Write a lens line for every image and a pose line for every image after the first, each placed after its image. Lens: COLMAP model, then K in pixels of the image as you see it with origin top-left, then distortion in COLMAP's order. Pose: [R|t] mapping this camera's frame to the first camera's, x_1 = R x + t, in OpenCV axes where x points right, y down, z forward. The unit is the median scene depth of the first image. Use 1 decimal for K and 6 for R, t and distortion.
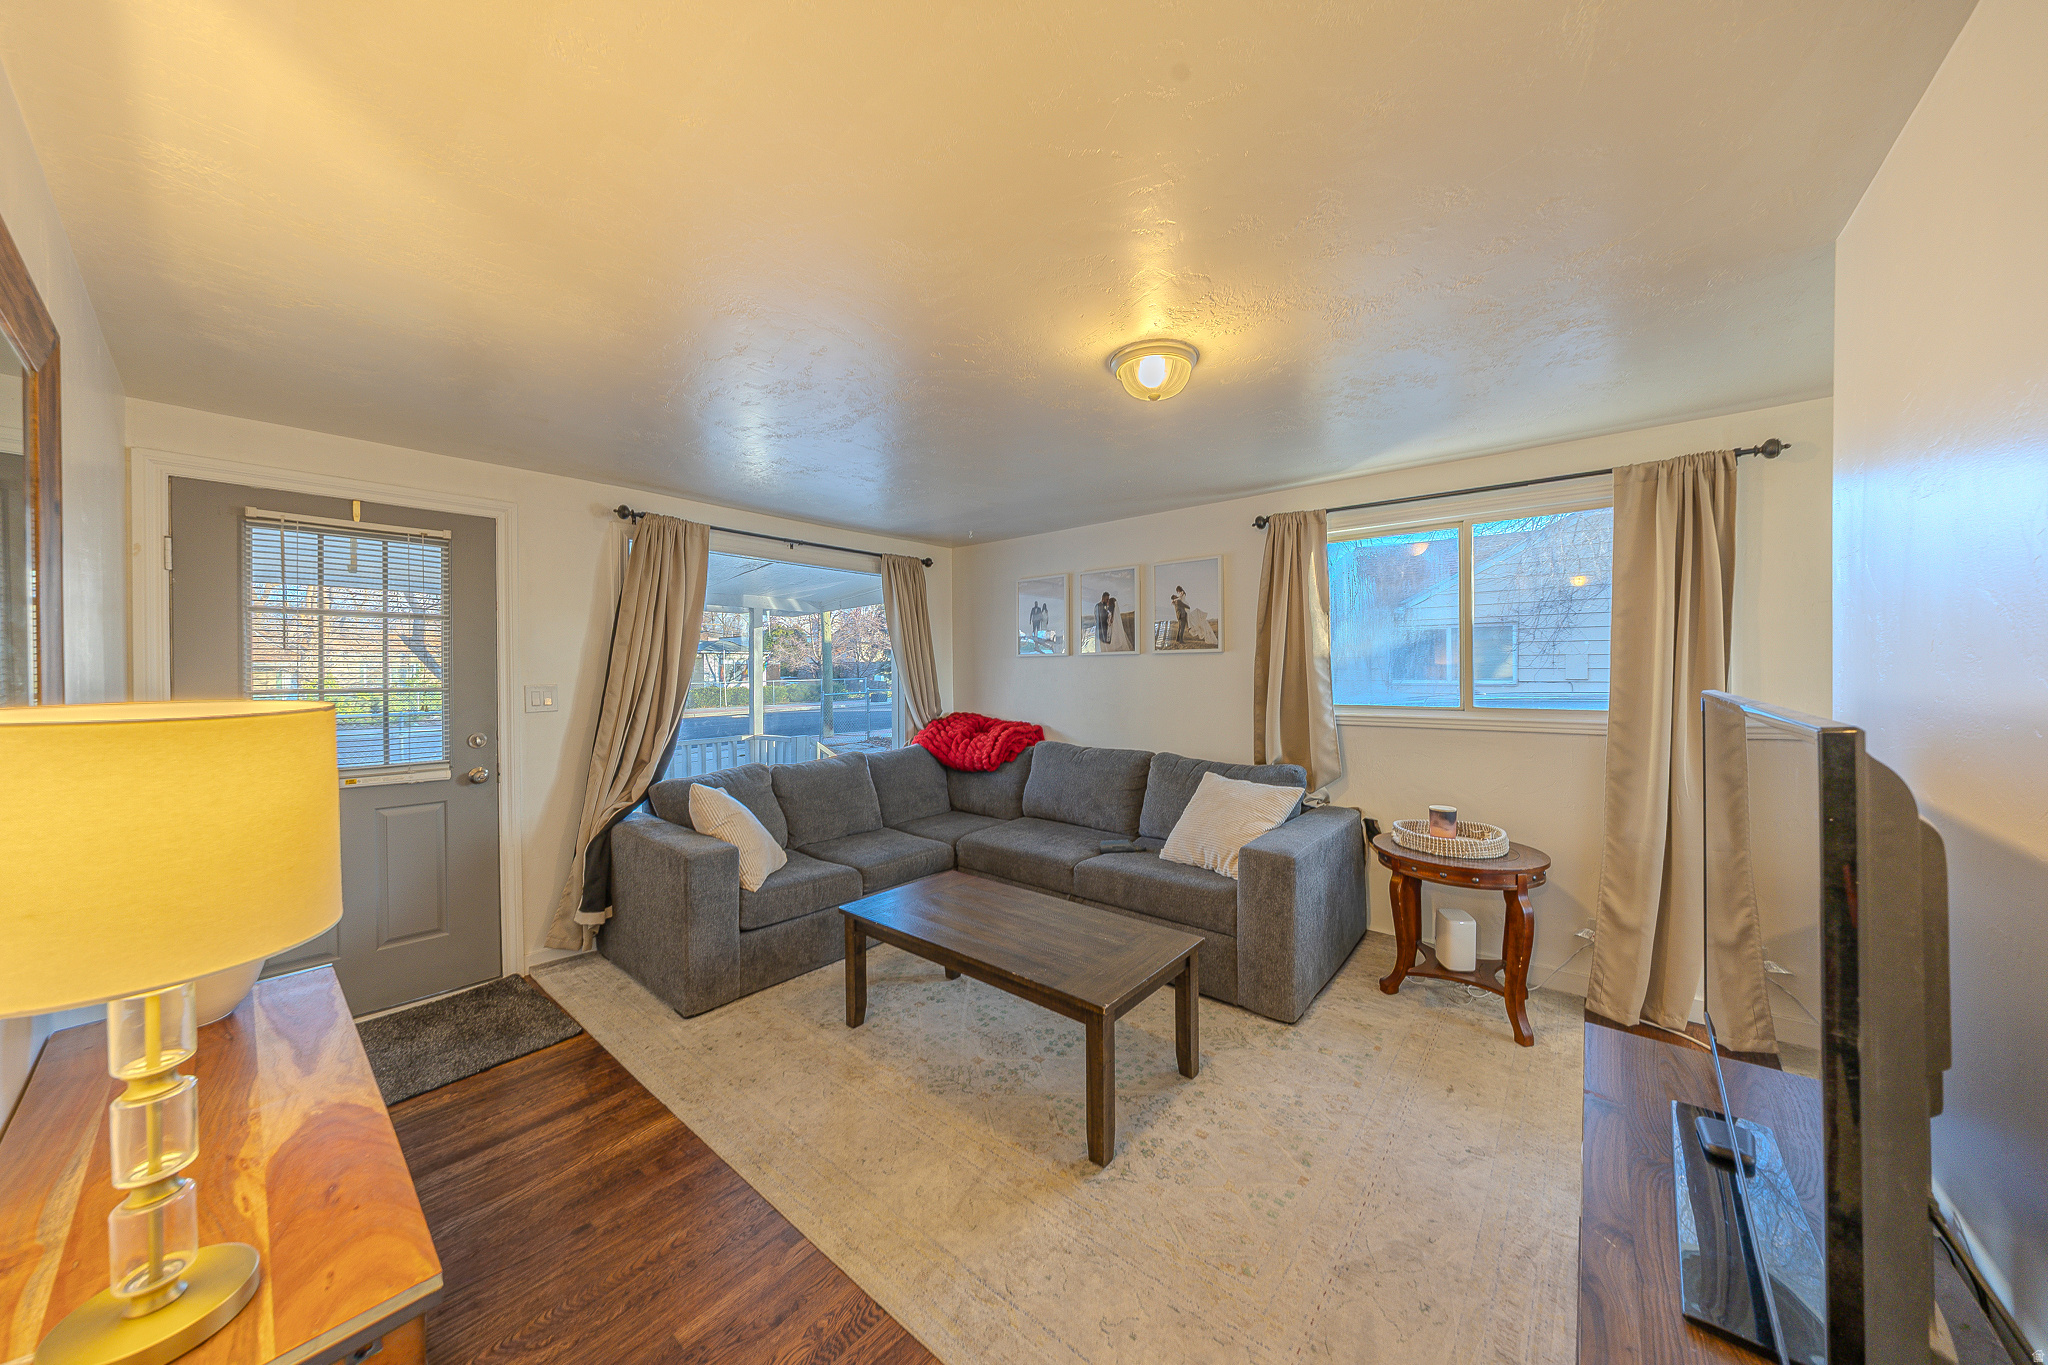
lens RADIAL K [[678.0, 0, 1022.2], [0, 678.0, 678.1], [0, 0, 1]] dist [-0.000400, -0.000015]
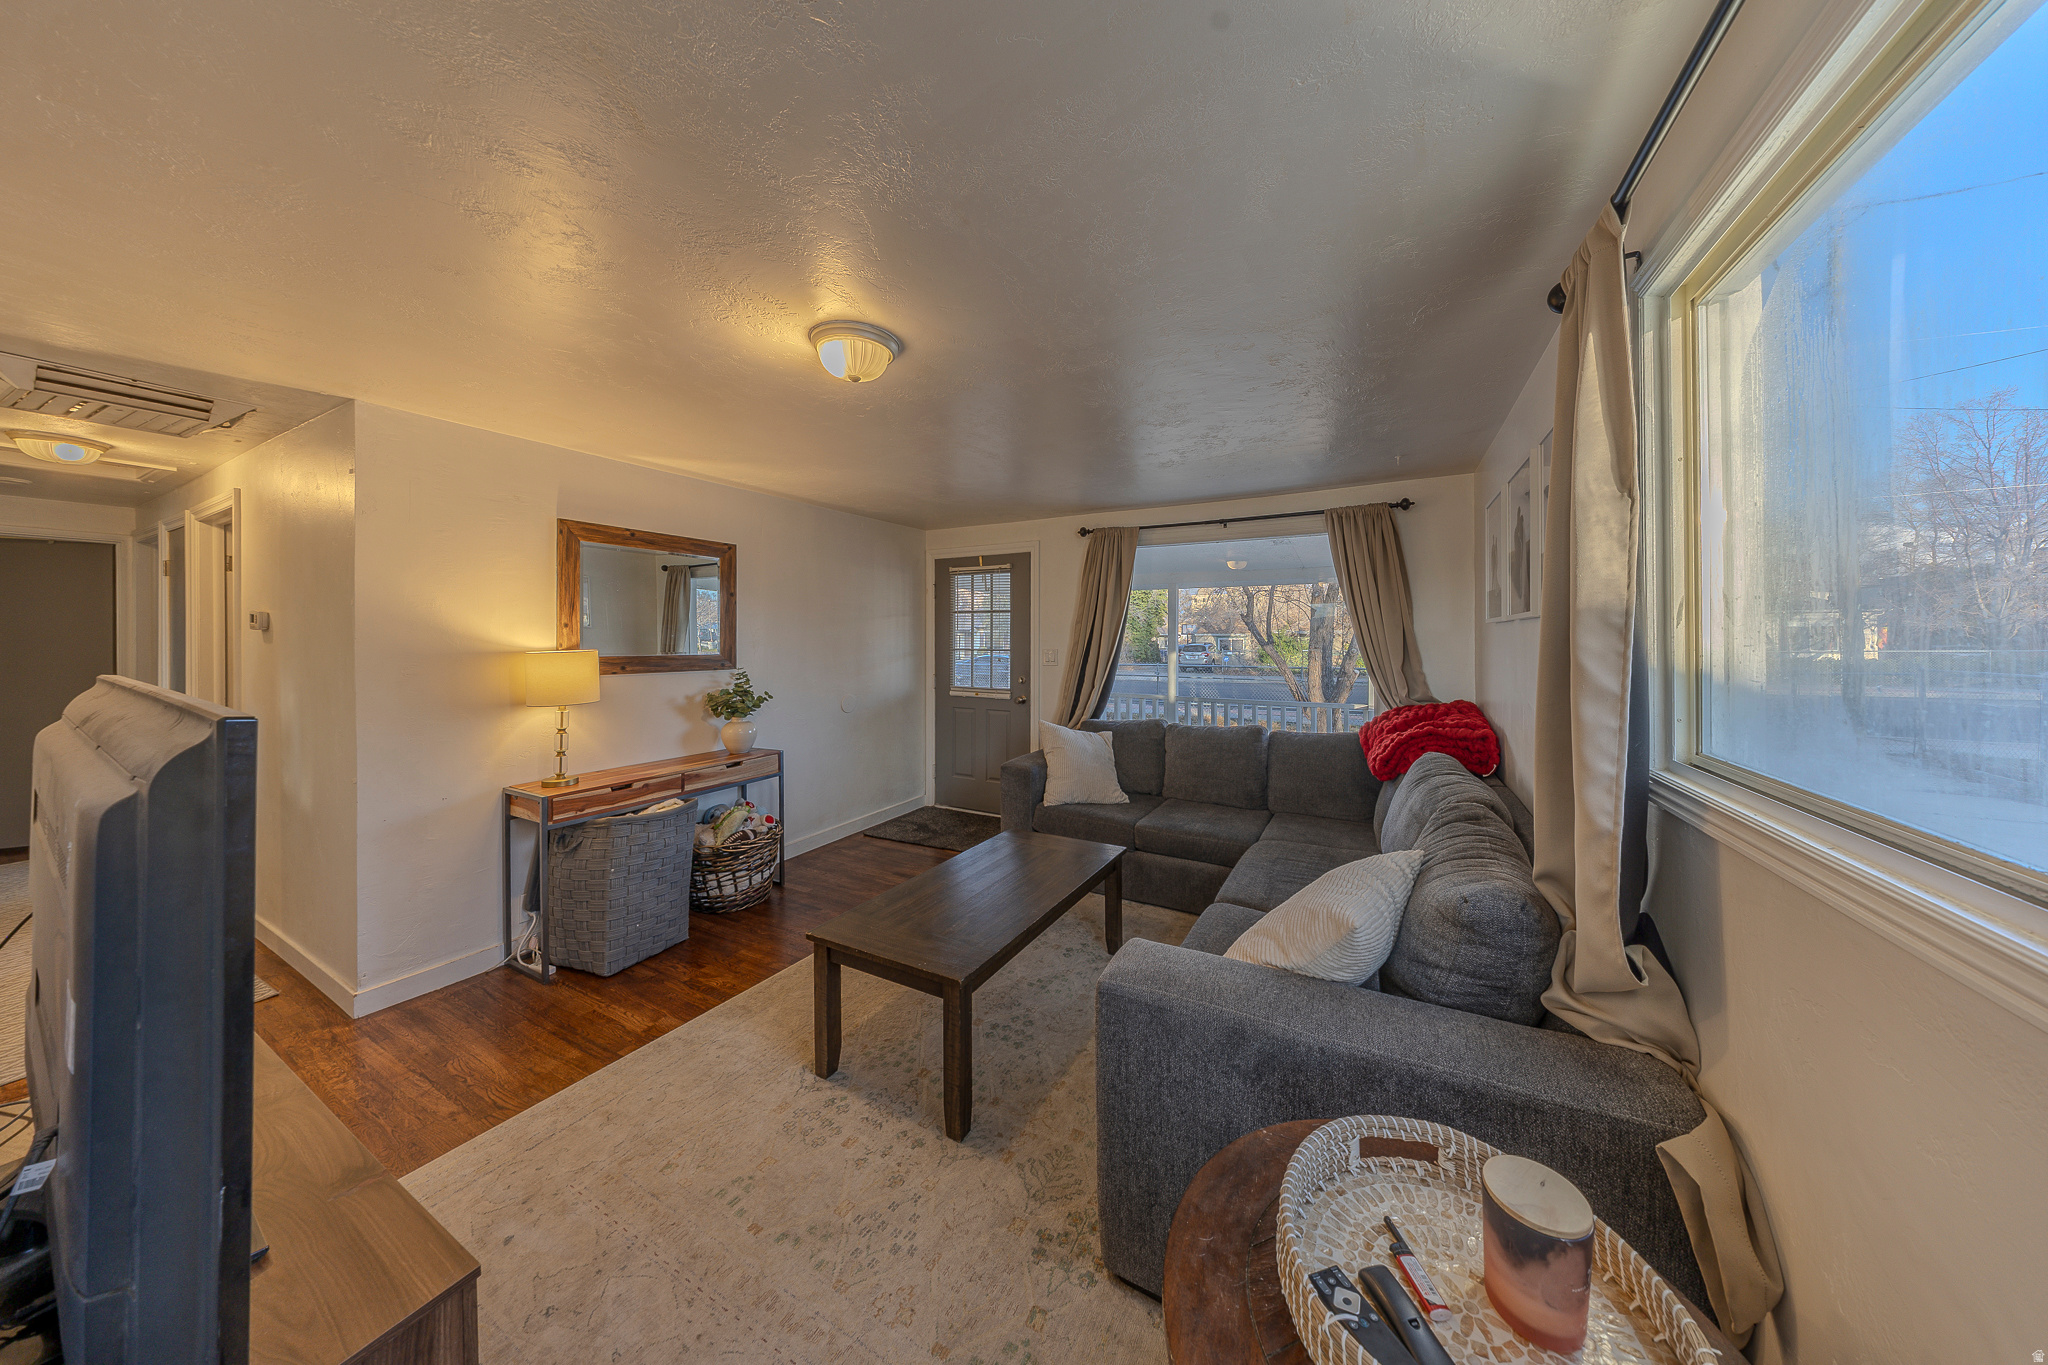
lens RADIAL K [[620.3, 0, 1049.2], [0, 620.3, 631.0], [0, 0, 1]] dist [-0.002188, -0.000039]
pose [[0.213571, -0.006142, -0.976908, 0.816240], [-0.011642, 0.999893, -0.008832, -0.021704], [0.976858, 0.013259, 0.213476, 0.754868]]
